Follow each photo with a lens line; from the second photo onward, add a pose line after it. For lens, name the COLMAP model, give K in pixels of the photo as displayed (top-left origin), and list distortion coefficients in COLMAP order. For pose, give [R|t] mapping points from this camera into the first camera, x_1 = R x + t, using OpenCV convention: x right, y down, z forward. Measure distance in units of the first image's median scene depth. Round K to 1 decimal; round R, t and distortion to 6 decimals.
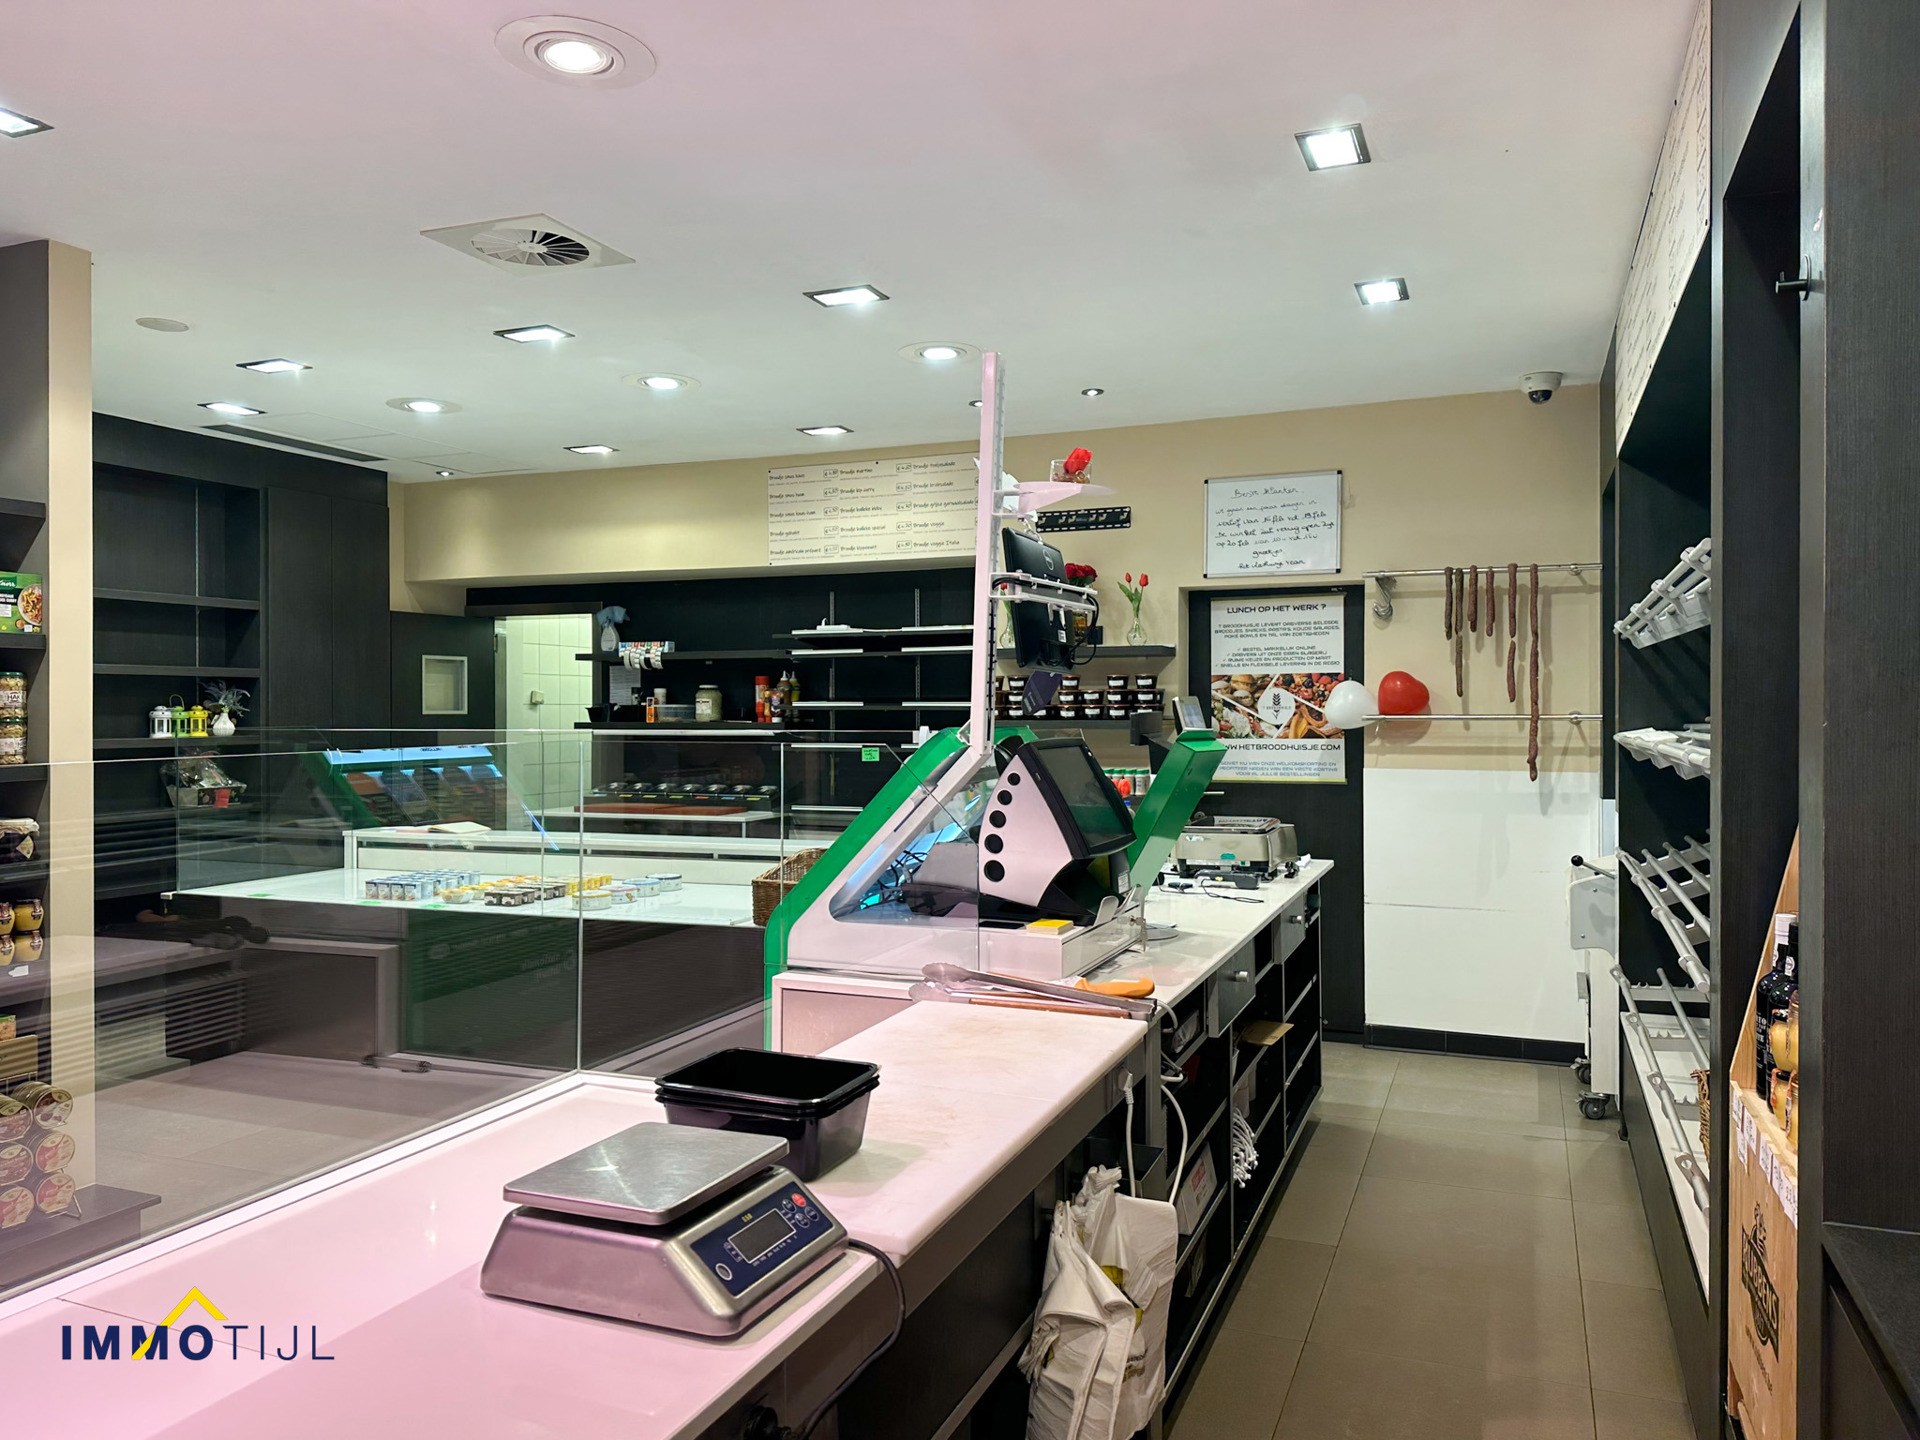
lens RADIAL K [[1350.1, 0, 960.0], [0, 1350.1, 720.0], [0, 0, 1]] dist [0.158419, -0.252140]
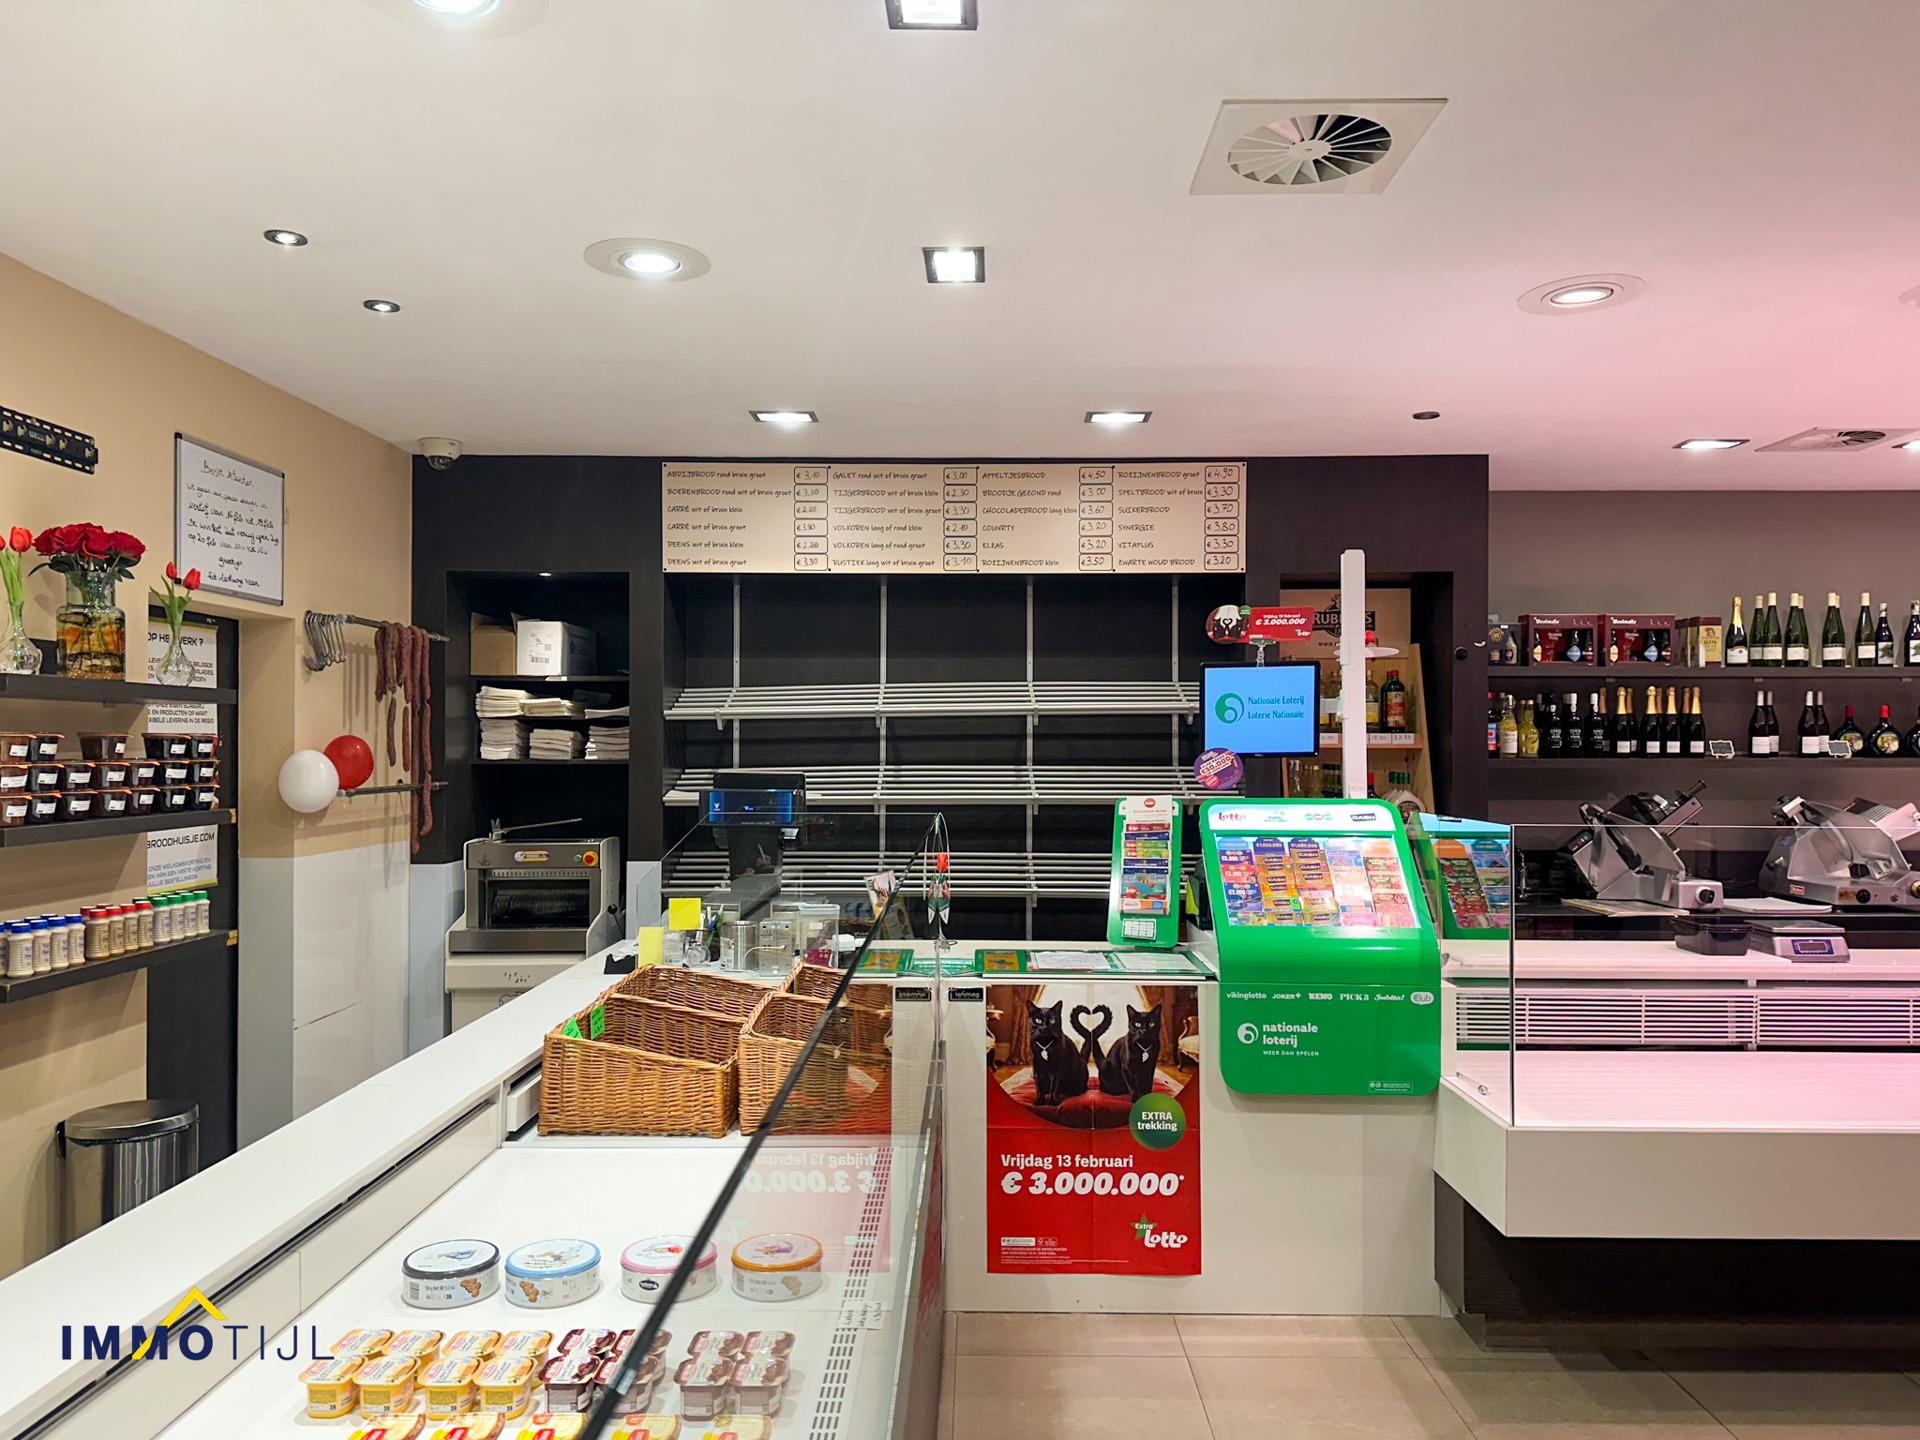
lens RADIAL K [[1350.1, 0, 960.0], [0, 1350.1, 720.0], [0, 0, 1]] dist [0.158419, -0.252140]
pose [[-0.371046, 0.016822, 0.928462, -0.551235], [0.007105, 0.999858, -0.015276, -0.027617], [-0.928587, 0.000929, -0.371113, 0.885957]]
